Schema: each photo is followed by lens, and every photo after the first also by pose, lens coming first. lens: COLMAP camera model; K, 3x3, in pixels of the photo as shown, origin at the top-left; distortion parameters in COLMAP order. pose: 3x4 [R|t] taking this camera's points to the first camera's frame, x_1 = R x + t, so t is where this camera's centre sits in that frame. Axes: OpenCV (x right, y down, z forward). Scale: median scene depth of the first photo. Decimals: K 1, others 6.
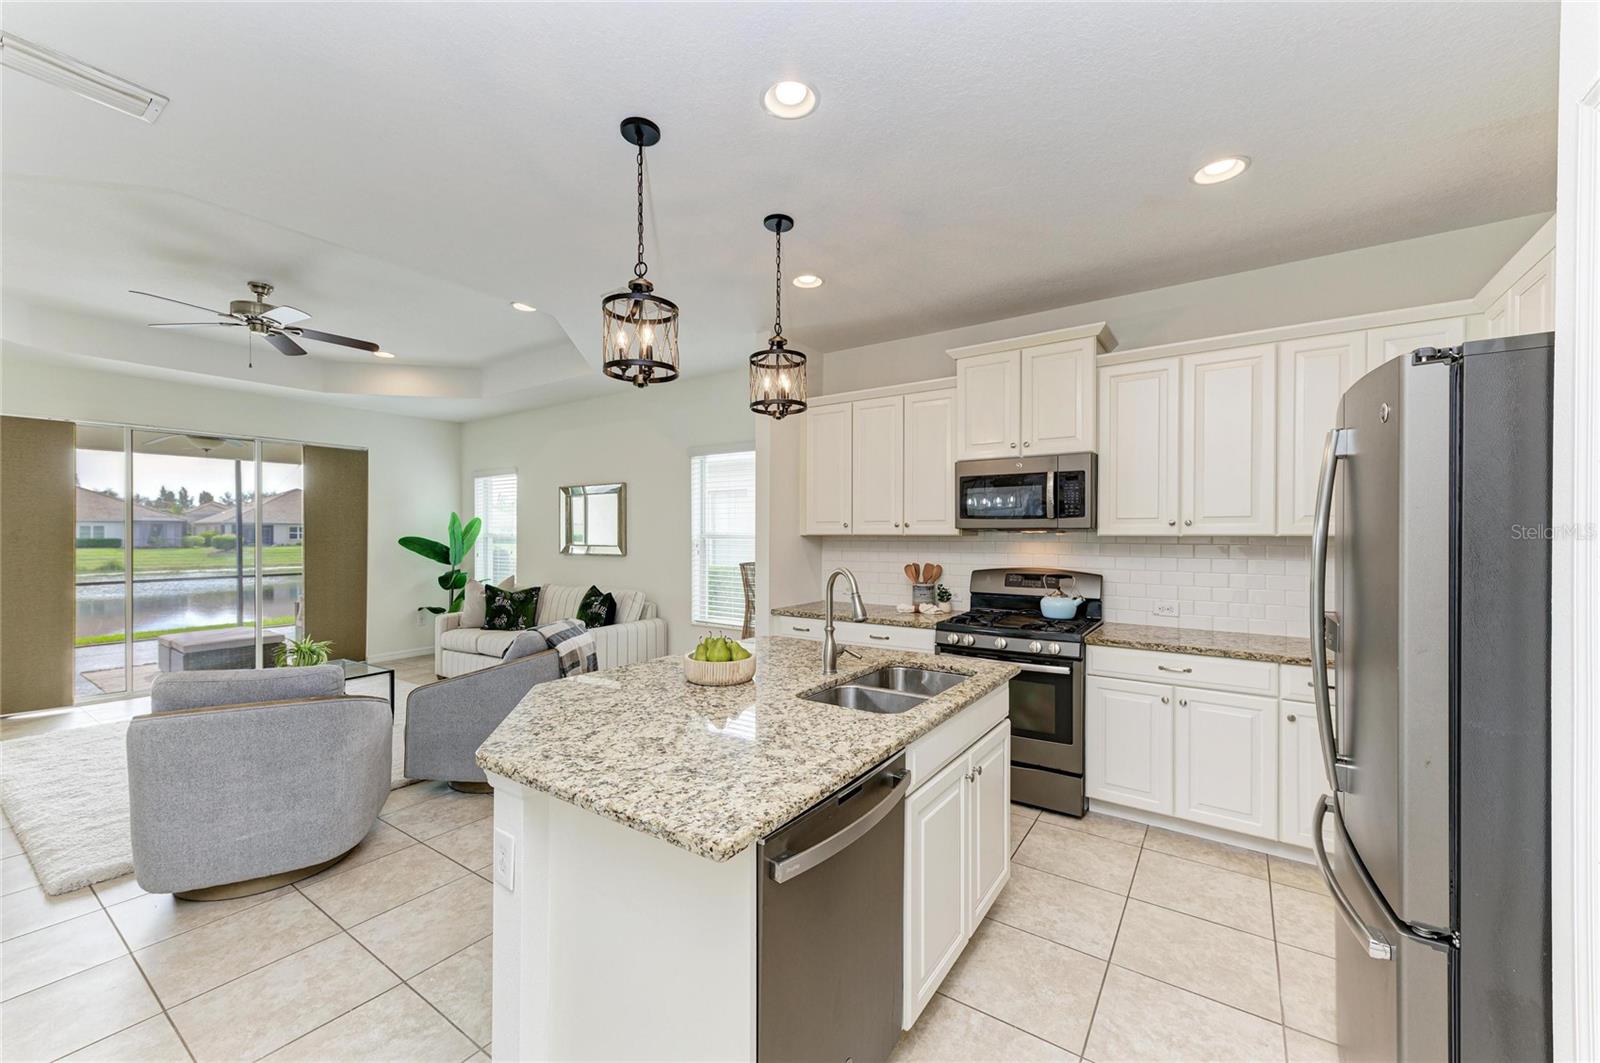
lens RADIAL K [[625.0, 0, 799.1], [0, 625.0, 535.9], [0, 0, 1]] dist [0.016768, -0.000105]
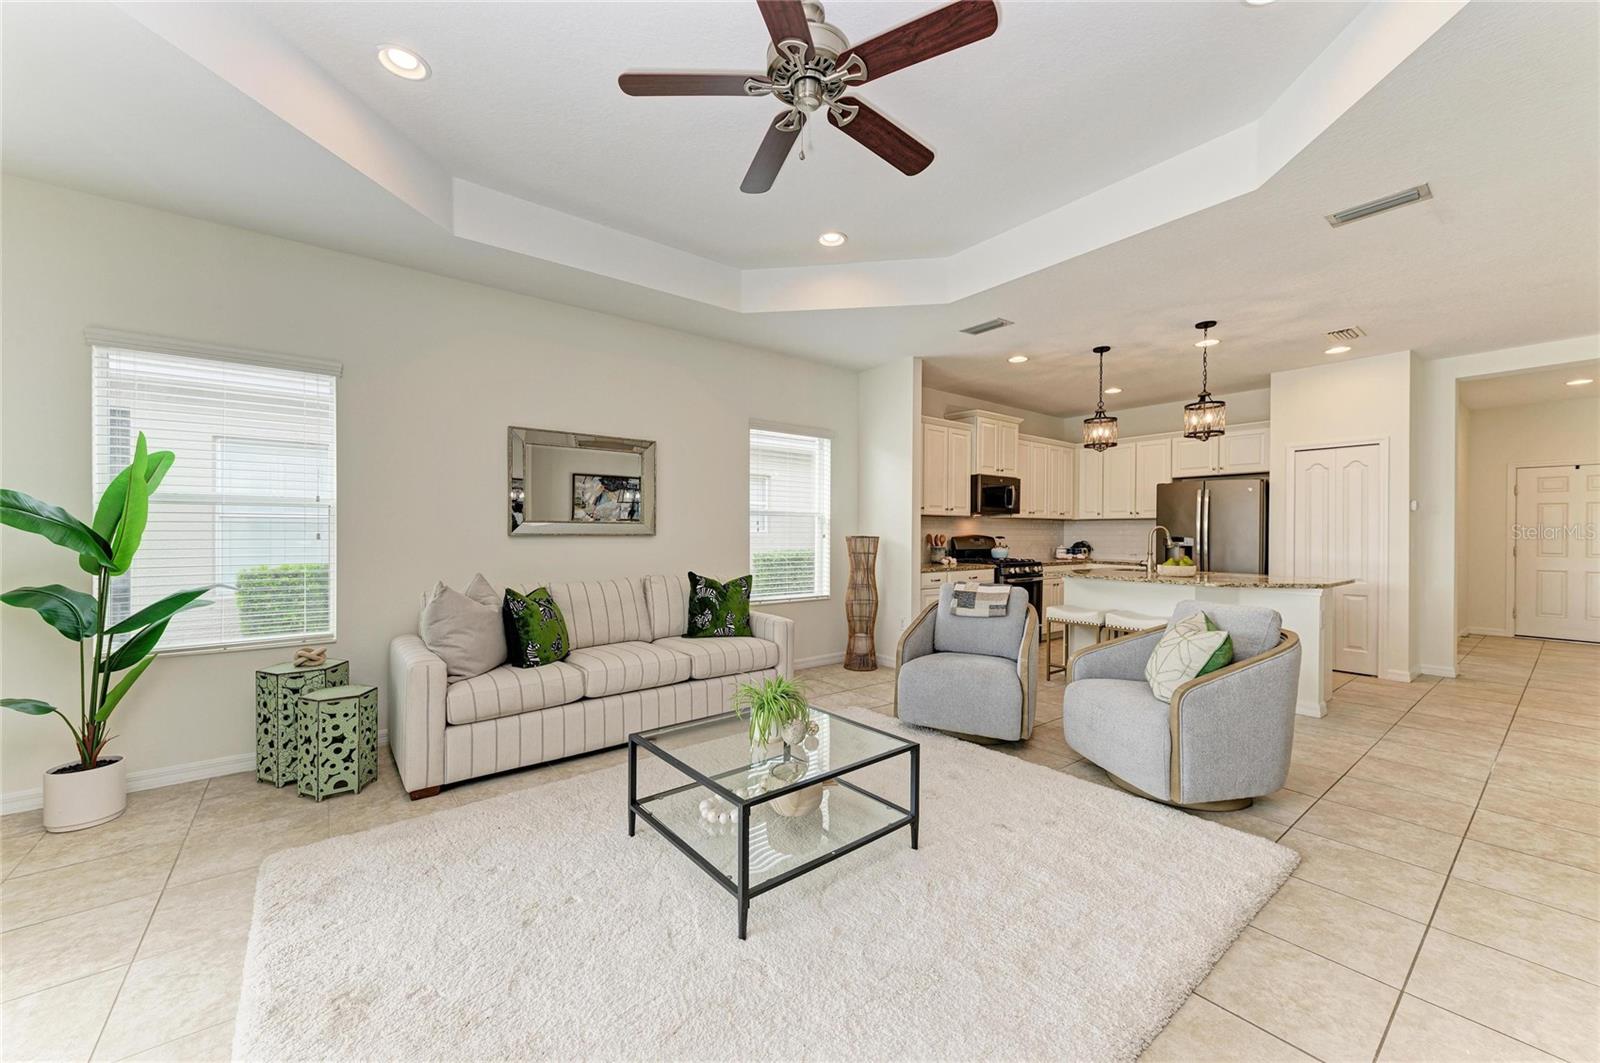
lens RADIAL K [[613.2, 0, 801.4], [0, 613.2, 535.3], [0, 0, 1]] dist [0.013928, -0.000401]
pose [[0.290932, -0.005174, 0.956730, -1.655768], [-0.000810, 0.999984, 0.005654, 0.047169], [-0.956743, -0.002420, 0.290924, 1.047654]]
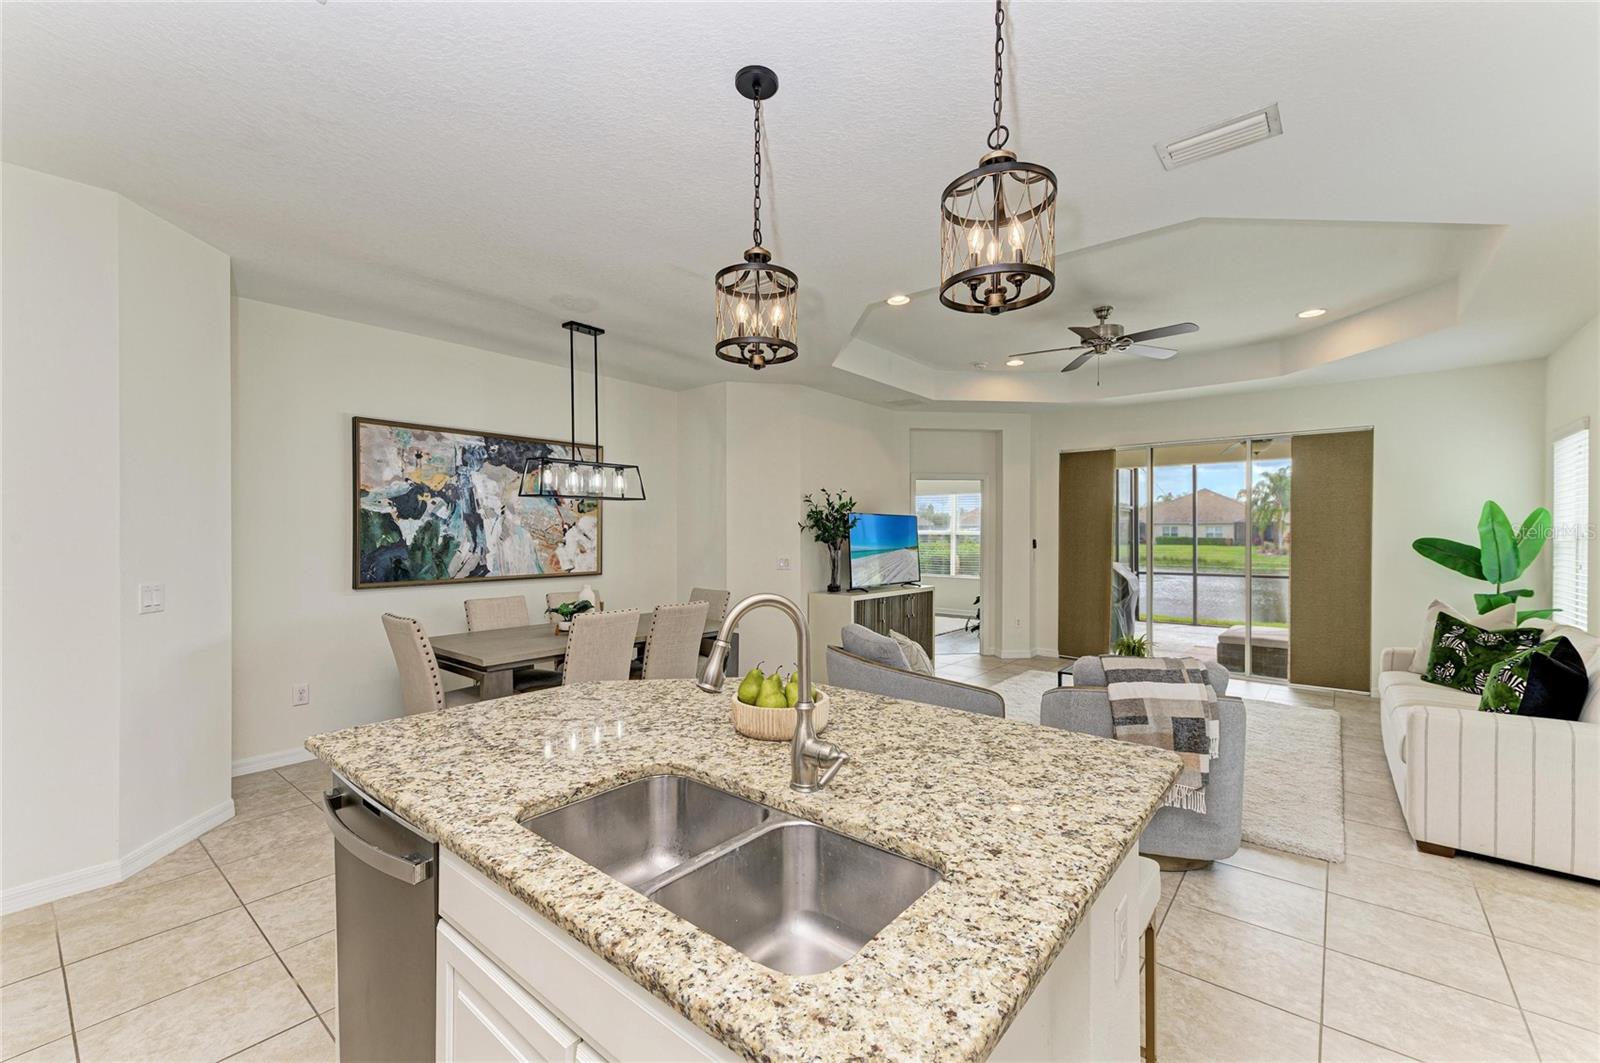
lens RADIAL K [[653.1, 0, 801.7], [0, 653.1, 535.2], [0, 0, 1]] dist [0.023108, -0.009325]
pose [[-0.078787, 0.002978, -0.996887, 0.413225], [-0.005135, 0.999981, 0.003393, -0.001746], [0.996878, 0.005386, -0.078770, 0.696655]]
